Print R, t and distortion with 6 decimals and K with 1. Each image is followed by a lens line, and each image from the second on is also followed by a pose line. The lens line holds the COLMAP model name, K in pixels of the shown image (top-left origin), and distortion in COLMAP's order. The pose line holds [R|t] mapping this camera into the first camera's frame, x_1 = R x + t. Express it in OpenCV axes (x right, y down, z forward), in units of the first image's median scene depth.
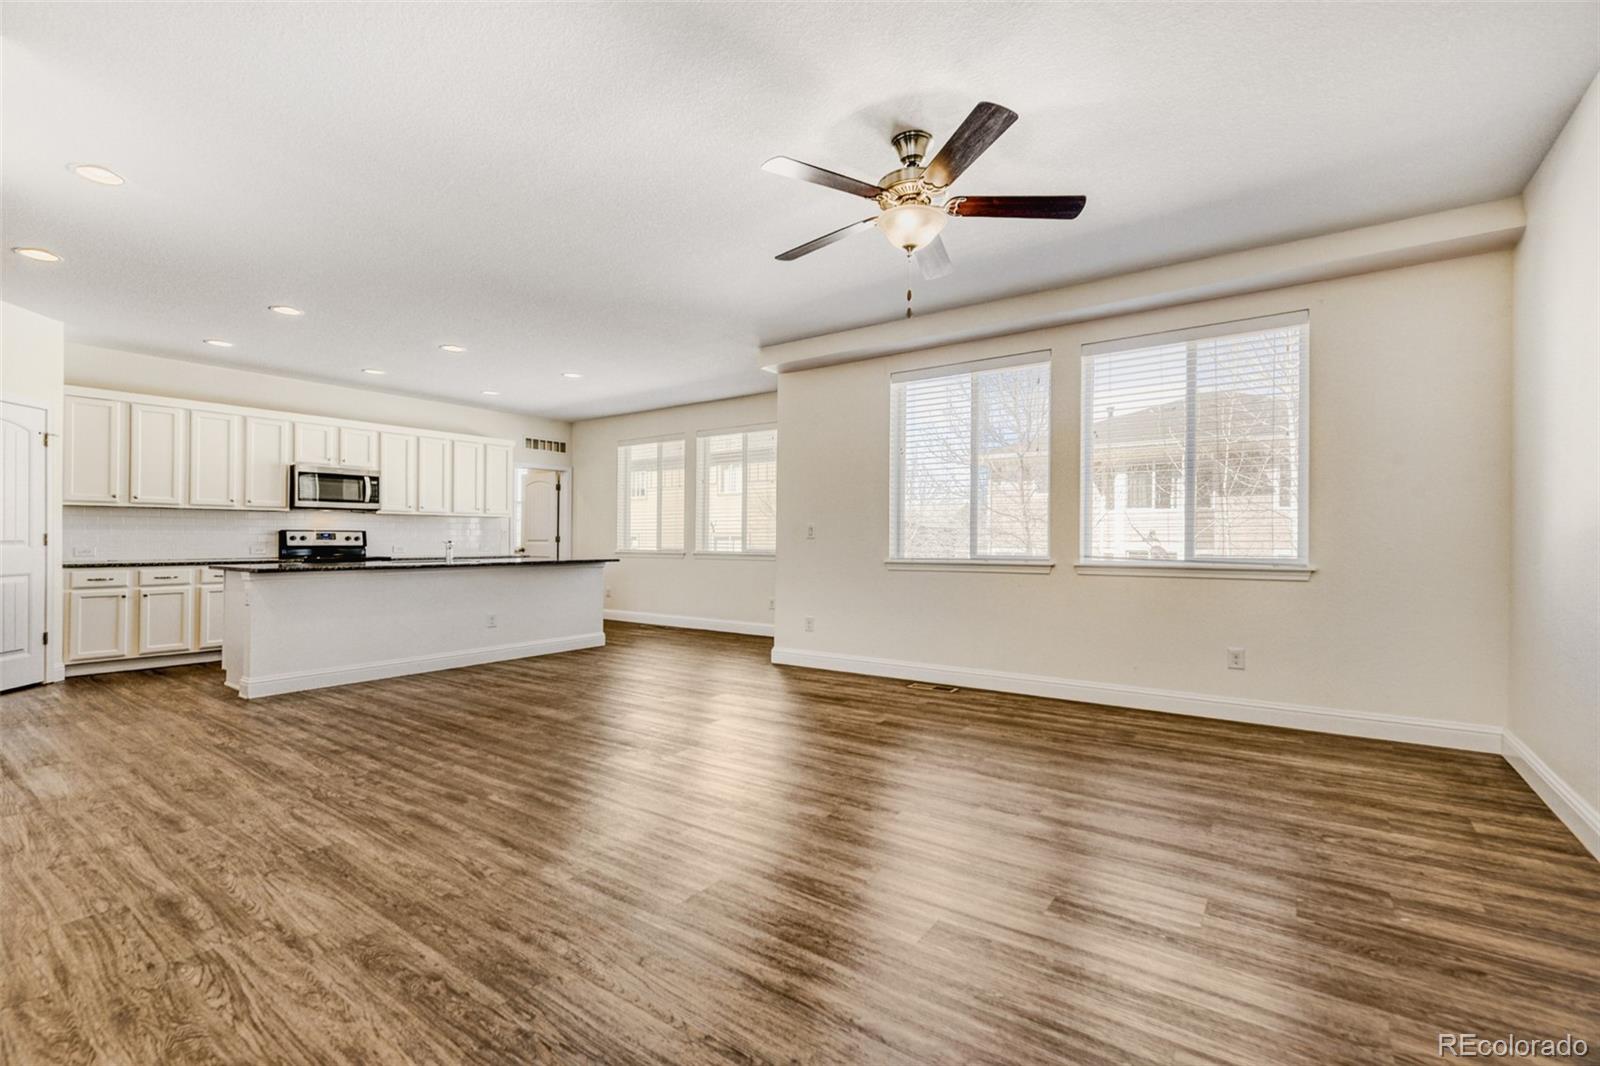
lens RADIAL K [[665.2, 0, 820.2], [0, 665.2, 536.7], [0, 0, 1]] dist [0.002962, -0.002084]
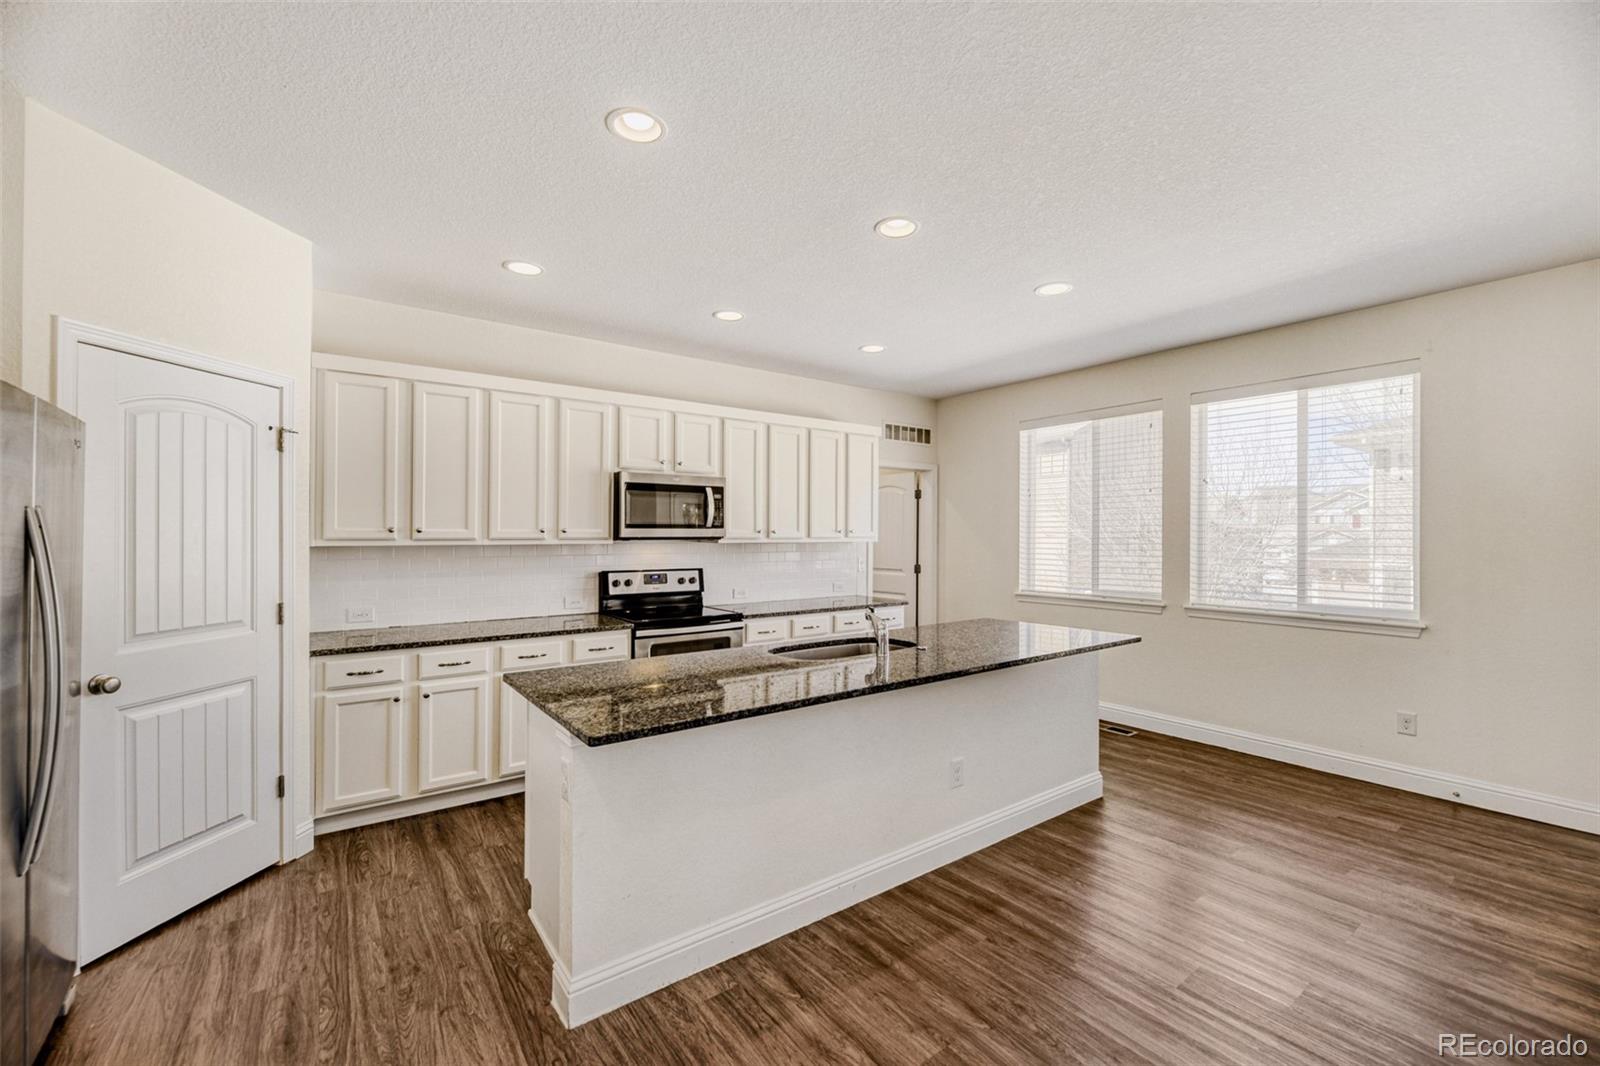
lens RADIAL K [[665.2, 0, 809.1], [0, 665.2, 536.3], [0, 0, 1]] dist [0.002962, -0.002084]
pose [[0.944652, -0.004081, -0.328050, -0.388873], [0.004048, 0.999992, -0.000783, -0.043126], [0.328050, -0.000588, 0.944660, 0.433444]]
